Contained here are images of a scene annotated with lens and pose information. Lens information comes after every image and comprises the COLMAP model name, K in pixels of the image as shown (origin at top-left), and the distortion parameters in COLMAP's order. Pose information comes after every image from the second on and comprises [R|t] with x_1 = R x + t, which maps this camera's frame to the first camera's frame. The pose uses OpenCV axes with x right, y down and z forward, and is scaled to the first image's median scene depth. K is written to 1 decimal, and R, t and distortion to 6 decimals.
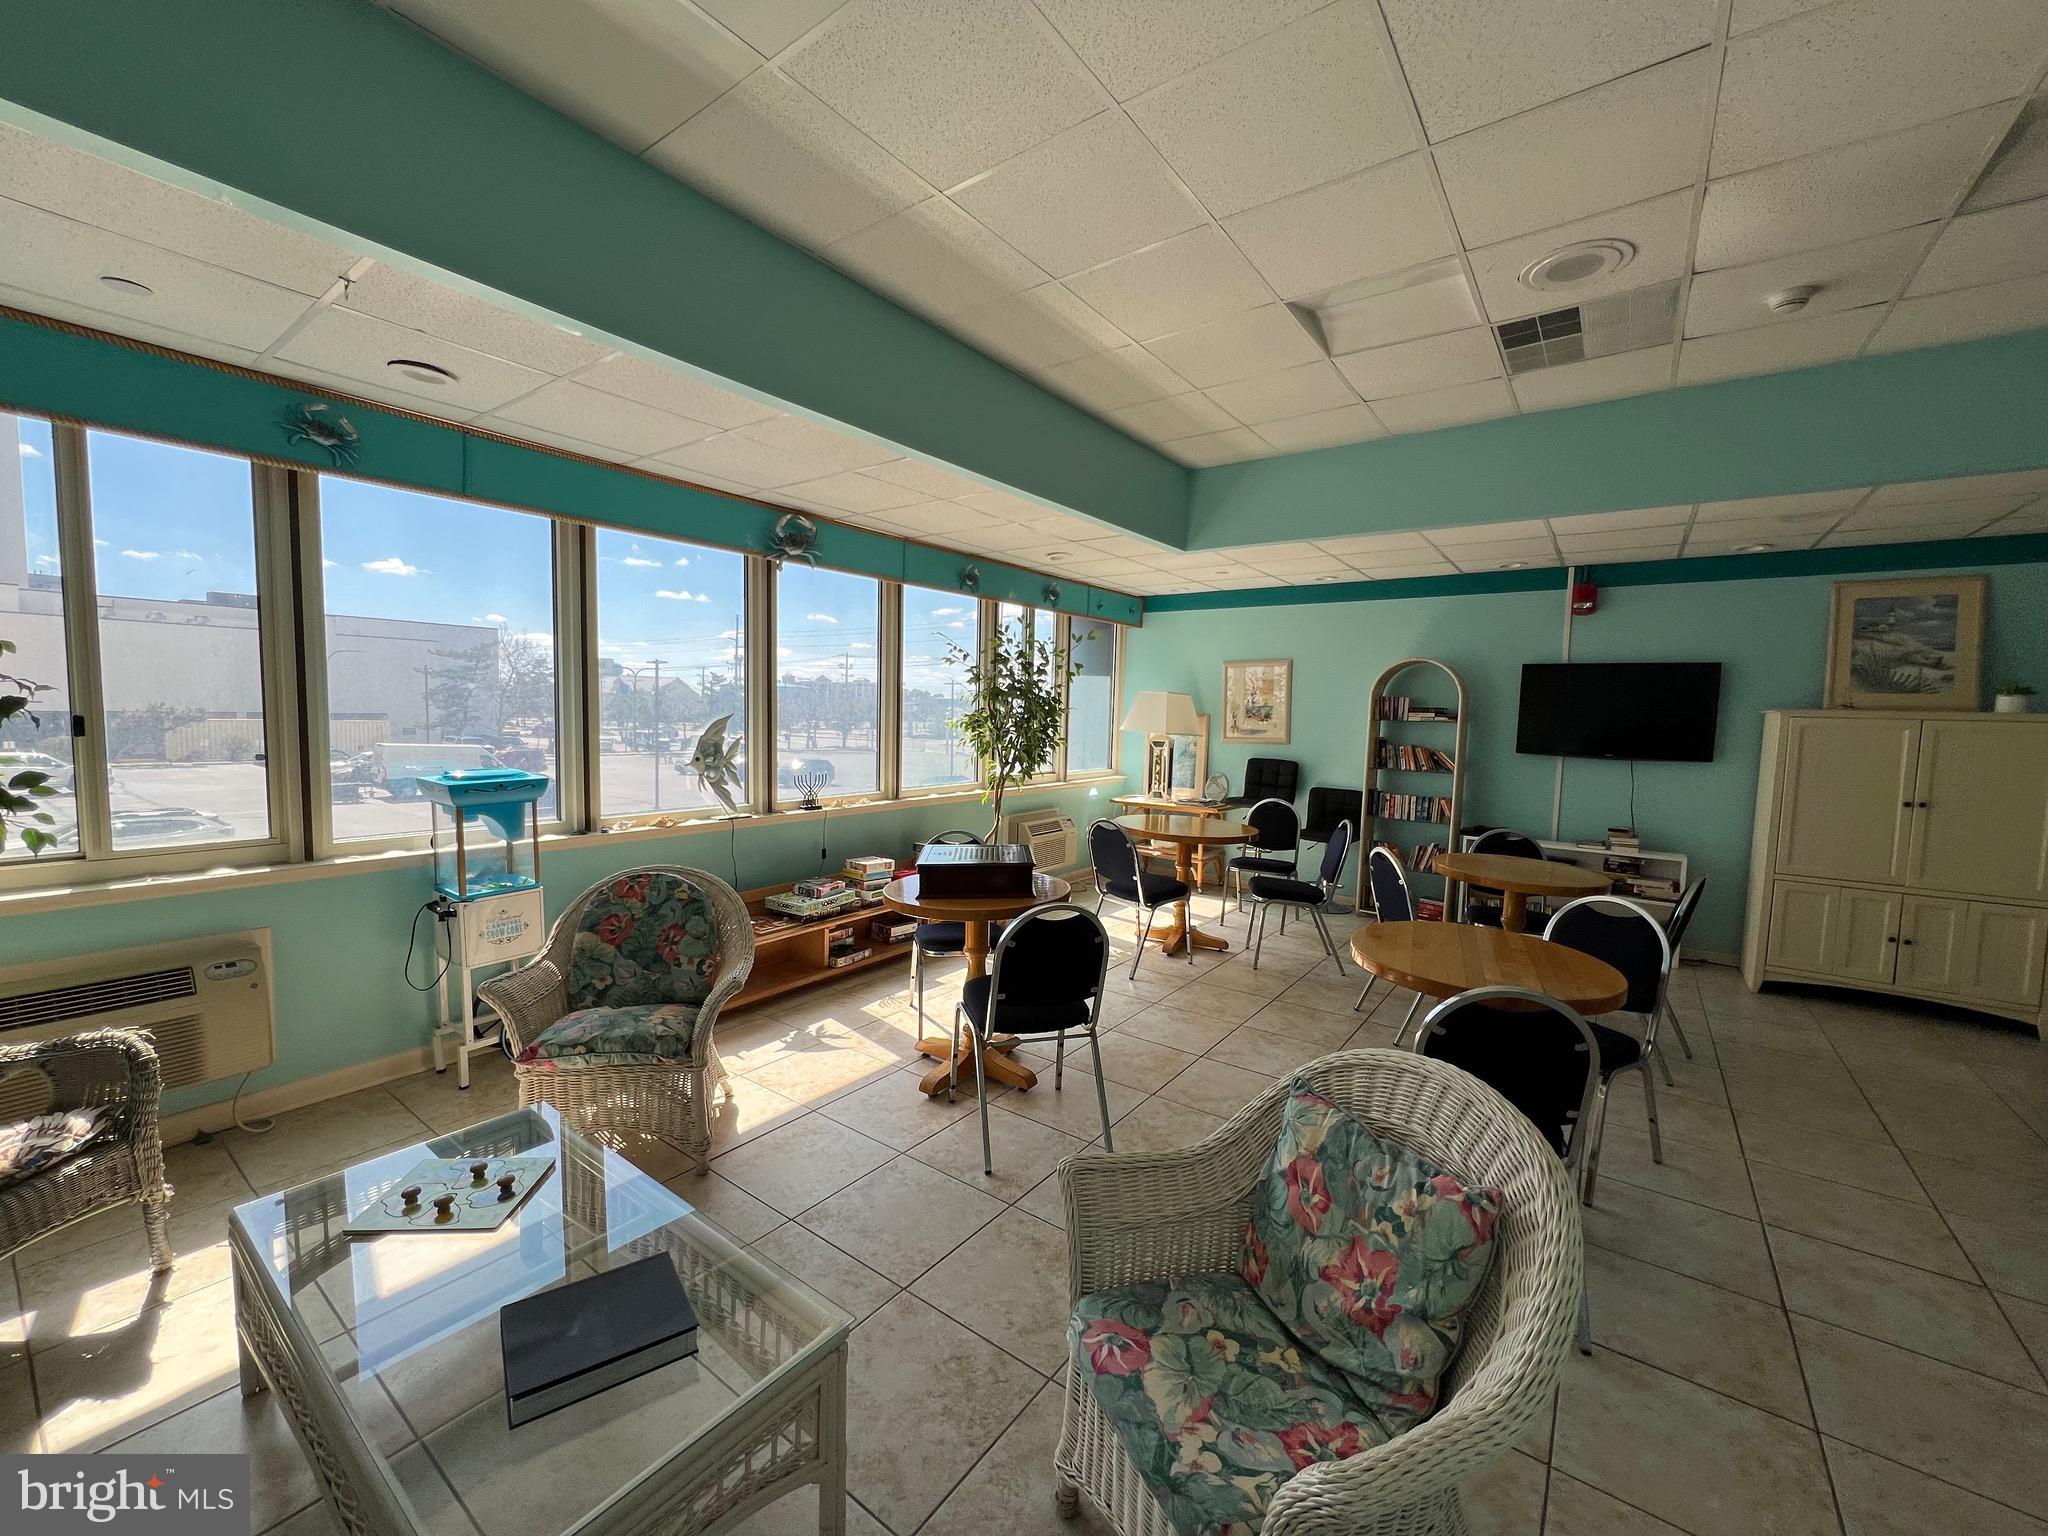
lens RADIAL K [[817.5, 0, 1020.7], [0, 817.5, 768.1], [0, 0, 1]] dist [-0.002557, 0.000795]
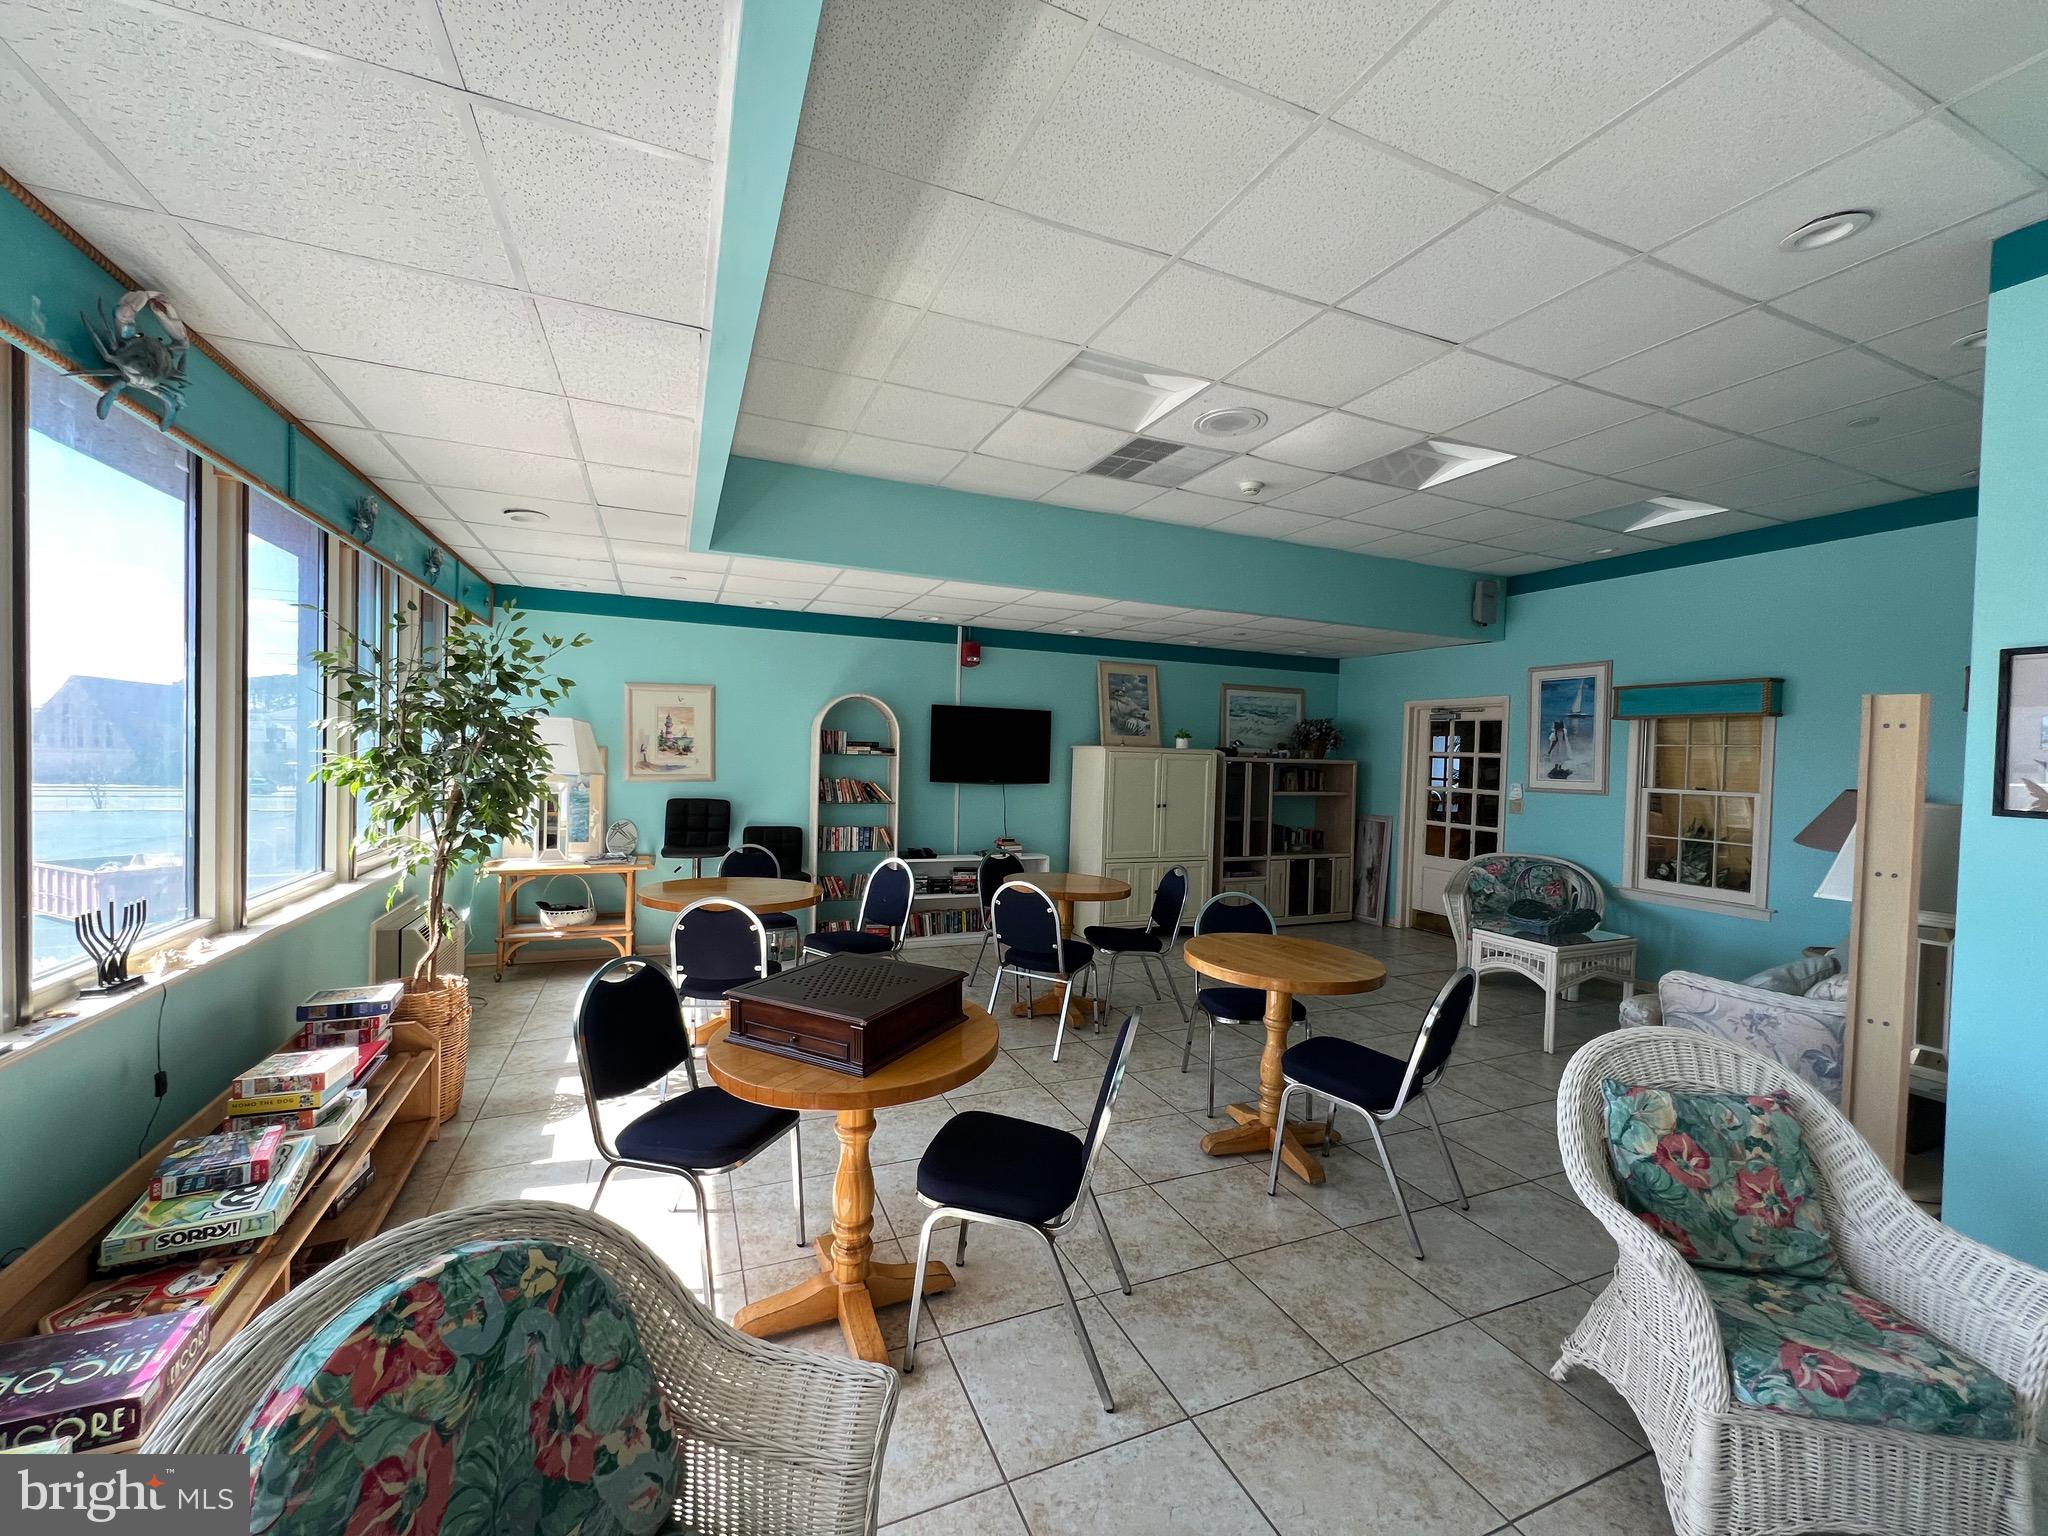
lens RADIAL K [[817.5, 0, 1020.6], [0, 817.5, 767.5], [0, 0, 1]] dist [-0.002557, 0.000795]
pose [[0.502898, -0.026909, 0.863927, -0.399644], [0.047460, 0.998867, 0.003485, -0.045877], [-0.863042, 0.039249, 0.503606, 0.395051]]
